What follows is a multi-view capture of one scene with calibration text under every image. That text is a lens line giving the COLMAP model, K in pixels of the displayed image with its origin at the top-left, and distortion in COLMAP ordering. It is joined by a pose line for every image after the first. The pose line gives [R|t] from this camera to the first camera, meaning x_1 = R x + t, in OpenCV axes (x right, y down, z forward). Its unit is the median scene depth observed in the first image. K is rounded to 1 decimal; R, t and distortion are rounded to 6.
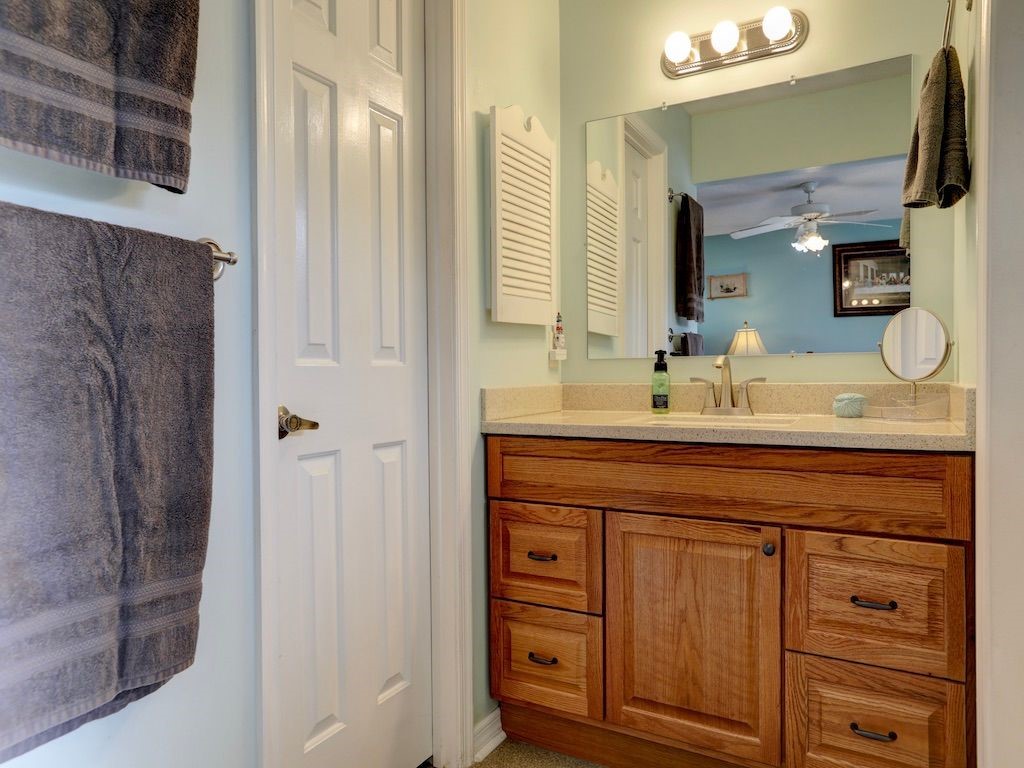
lens RADIAL K [[693.0, 0, 509.3], [0, 693.0, 380.2], [0, 0, 1]] dist [0.010312, 0.003524]
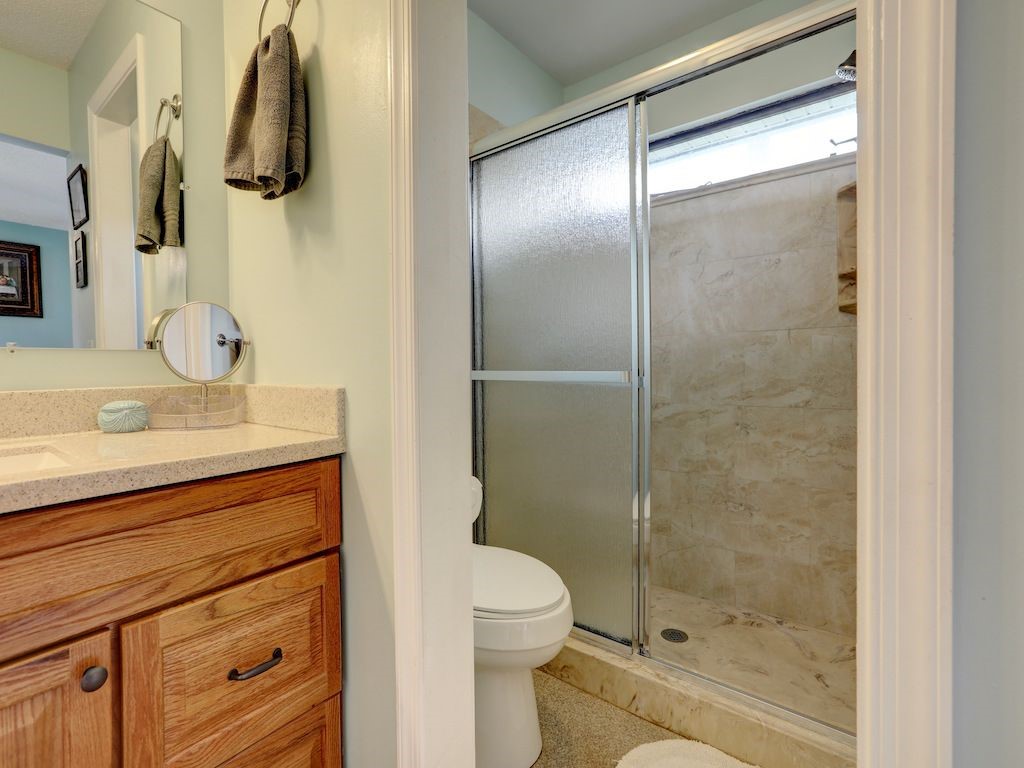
lens RADIAL K [[467.3, 0, 506.8], [0, 467.3, 378.0], [0, 0, 1]] dist [-0.012886, 0.005672]
pose [[0.147011, -0.010727, 0.989077, 0.047035], [0.019083, 0.999786, 0.008007, -0.003588], [-0.988951, 0.017697, 0.147184, 0.623154]]
